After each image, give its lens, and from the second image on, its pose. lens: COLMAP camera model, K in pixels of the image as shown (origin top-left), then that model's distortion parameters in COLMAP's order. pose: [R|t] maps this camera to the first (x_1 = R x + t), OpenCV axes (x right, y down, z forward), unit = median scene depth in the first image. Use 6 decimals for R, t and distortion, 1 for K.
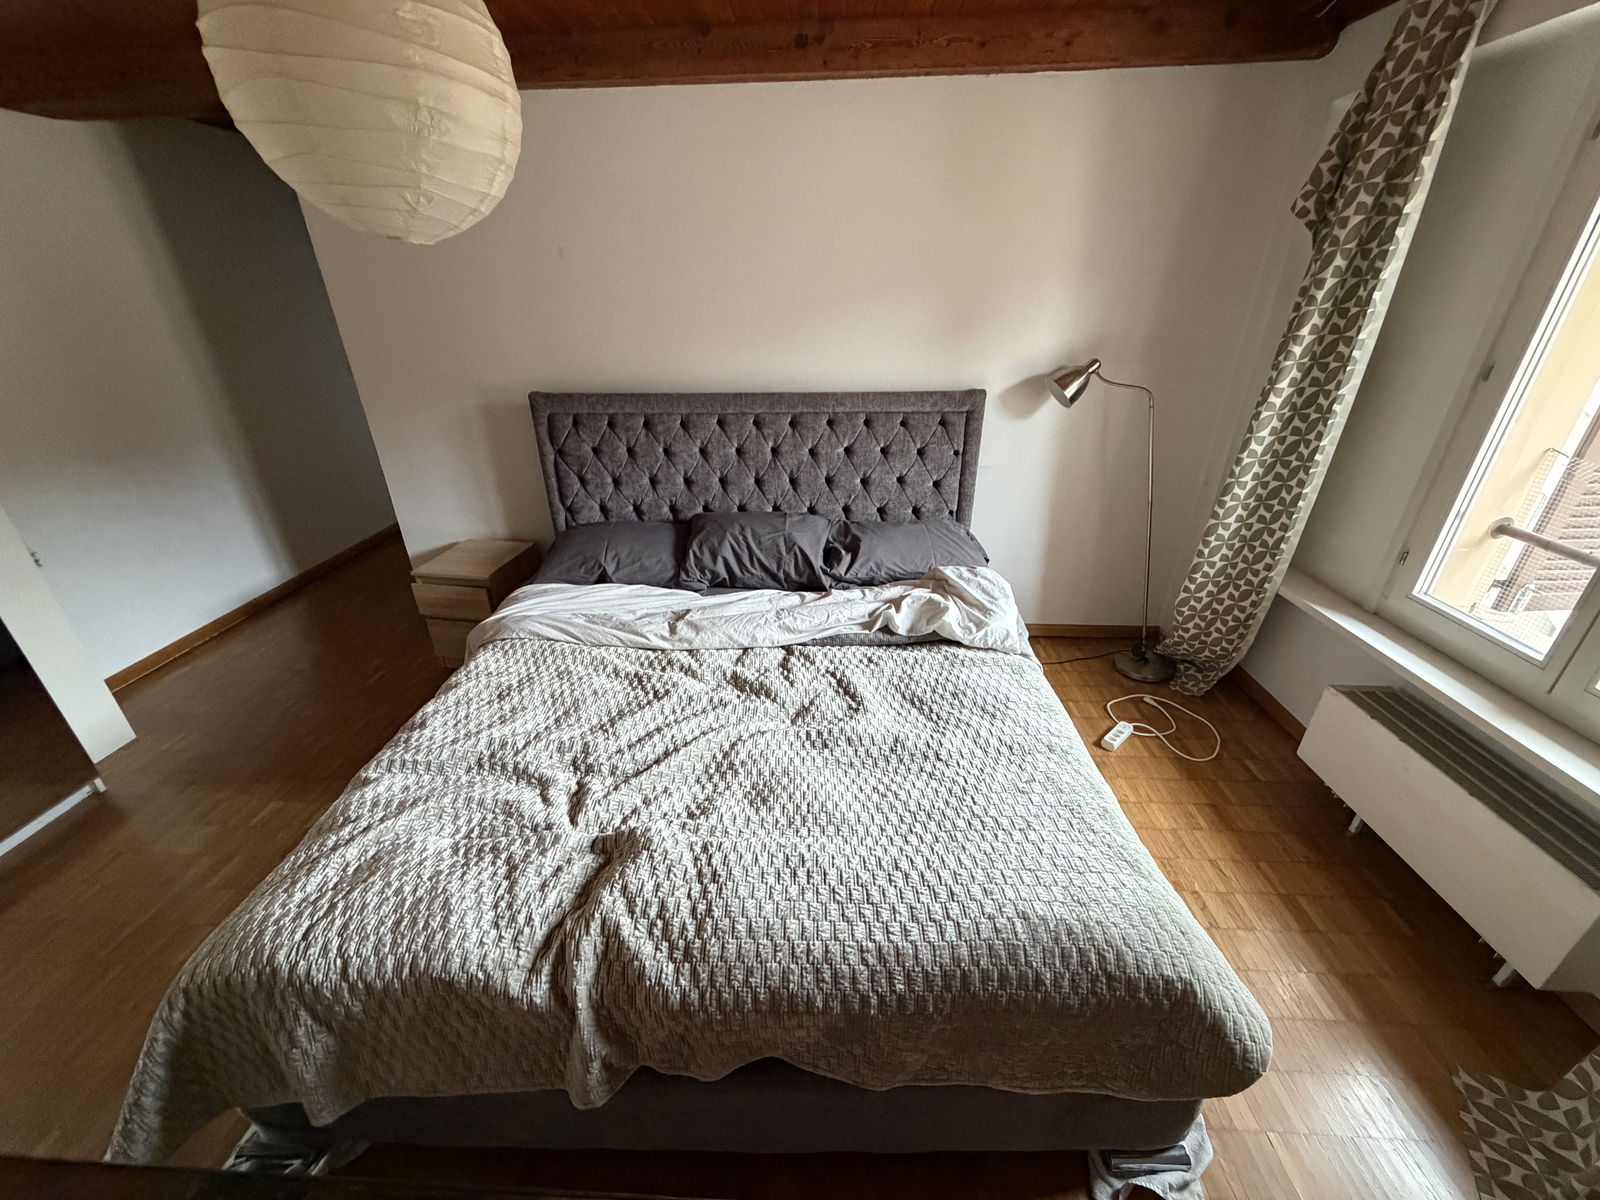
lens RADIAL K [[638.3, 0, 800.0], [0, 638.3, 600.0], [0, 0, 1]] dist [-0.001531, -0.000363]
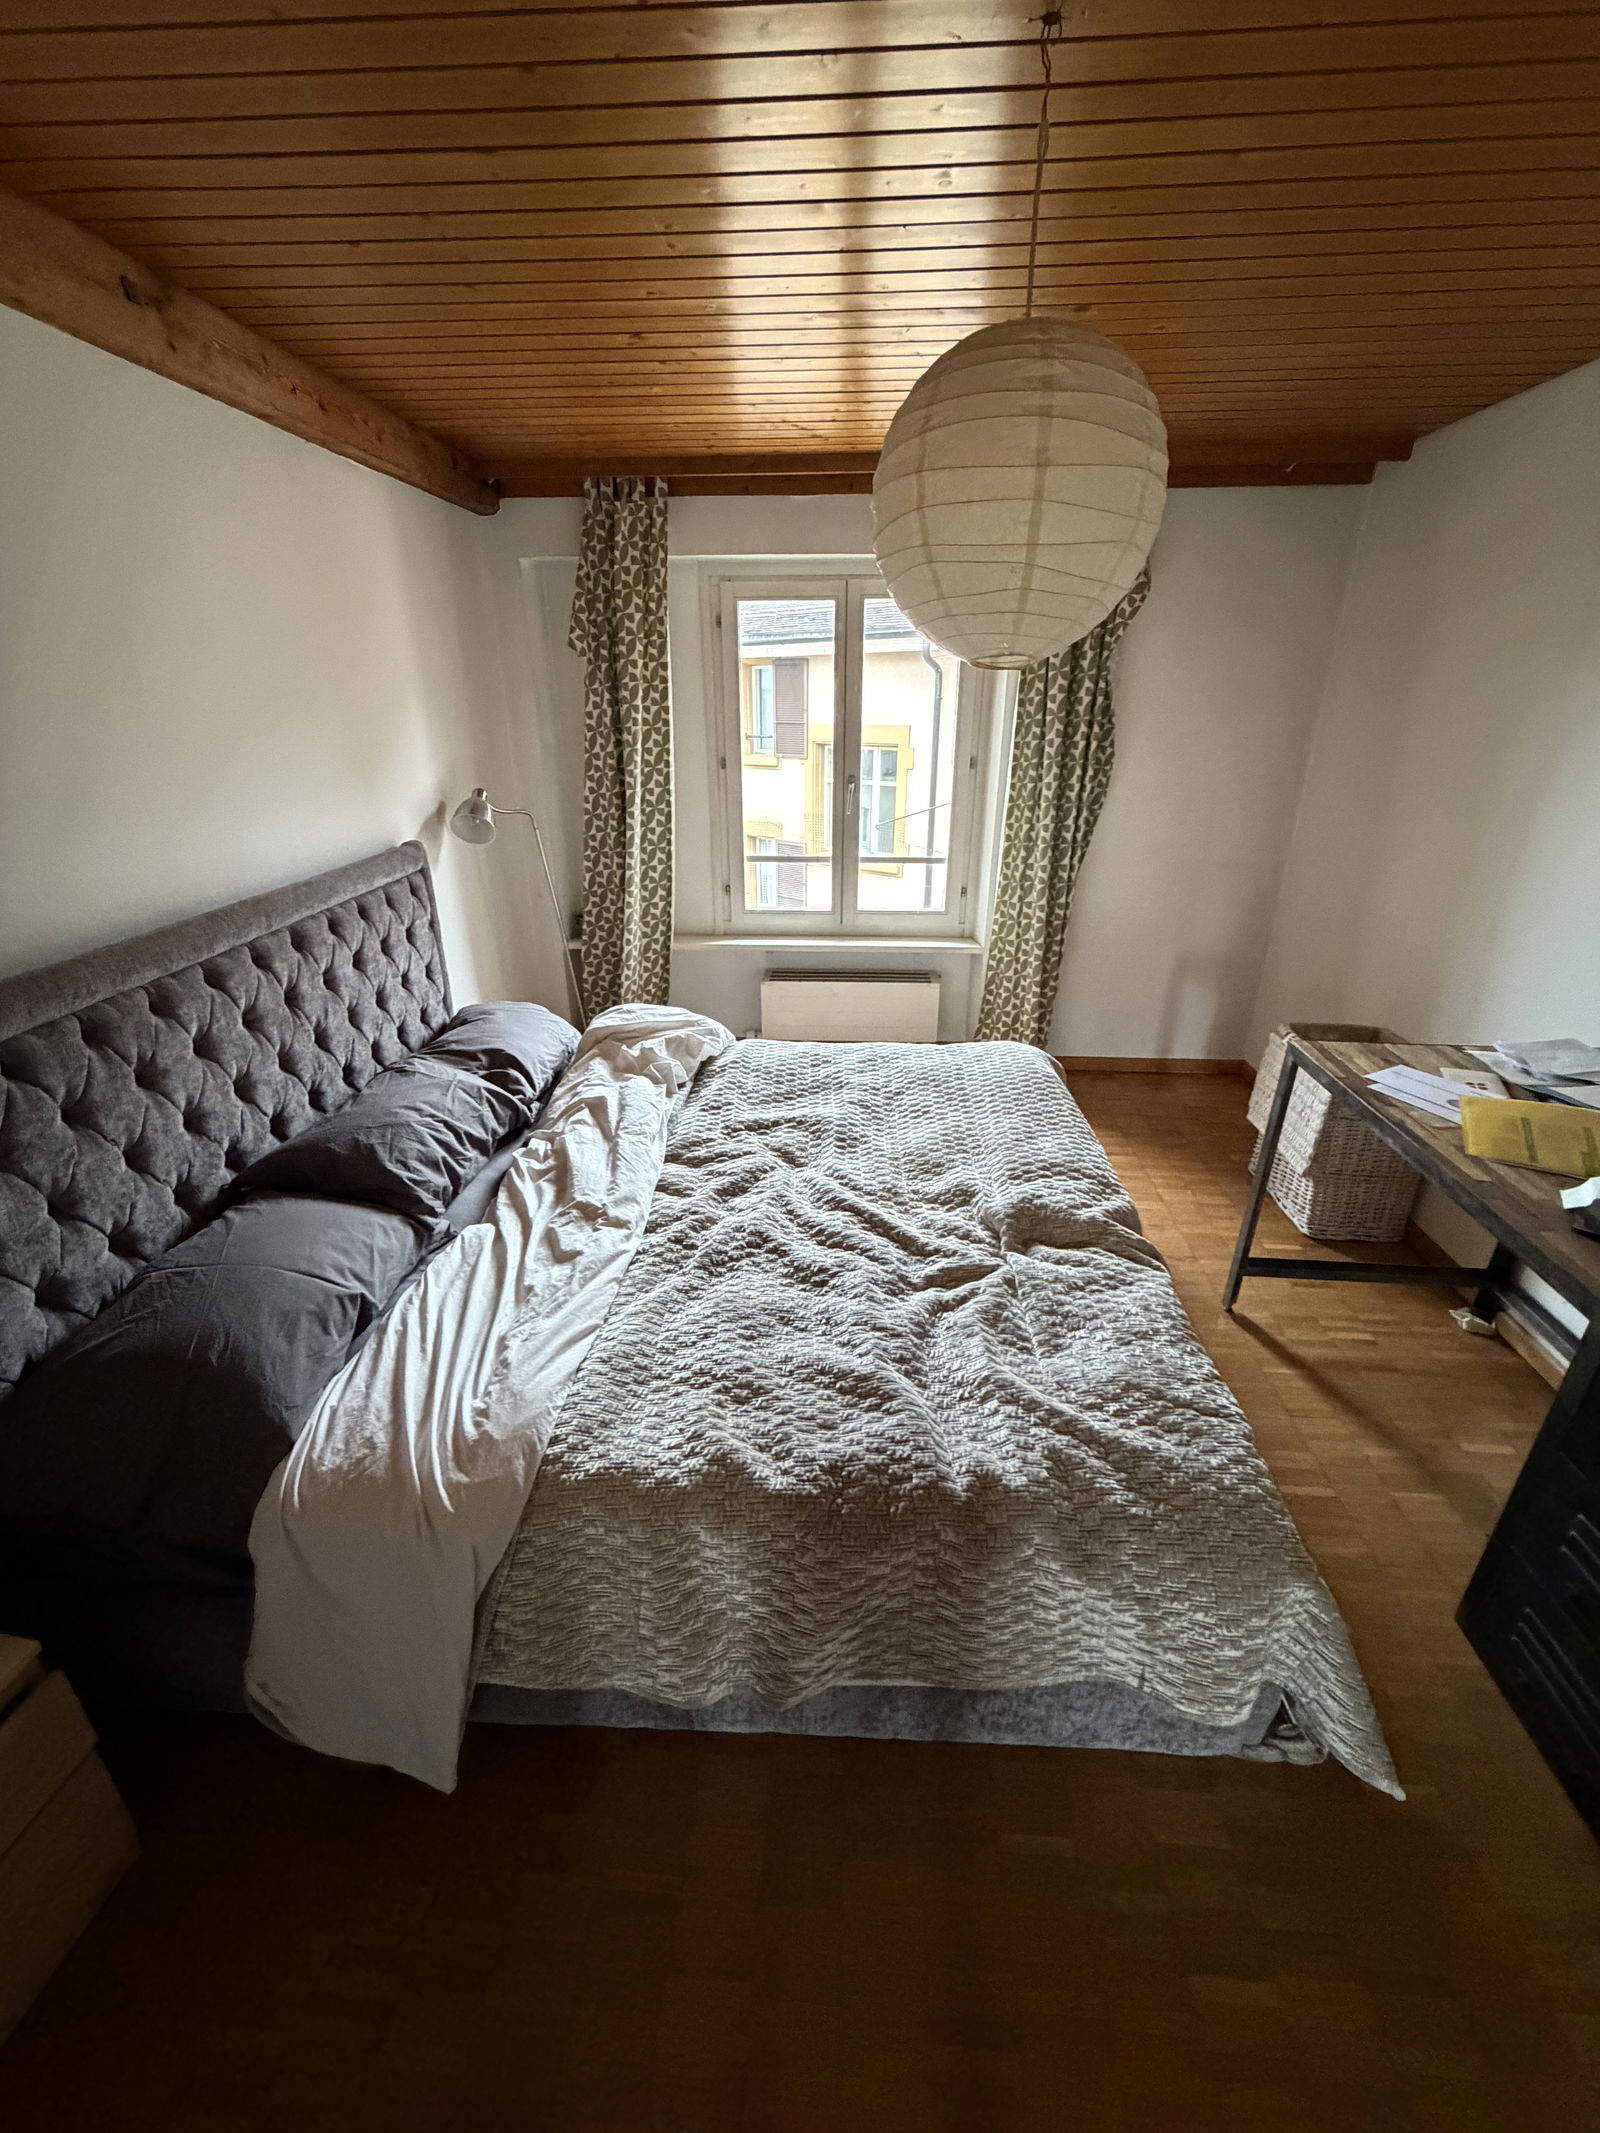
lens RADIAL K [[851.0, 0, 800.0], [0, 851.0, 1066.5], [0, 0, 1]] dist [-0.001531, -0.000363]
pose [[0.018710, -0.387970, 0.921482, -0.944015], [0.451635, 0.825536, 0.338404, -0.298588], [-0.892007, 0.409842, 0.190667, 0.611910]]
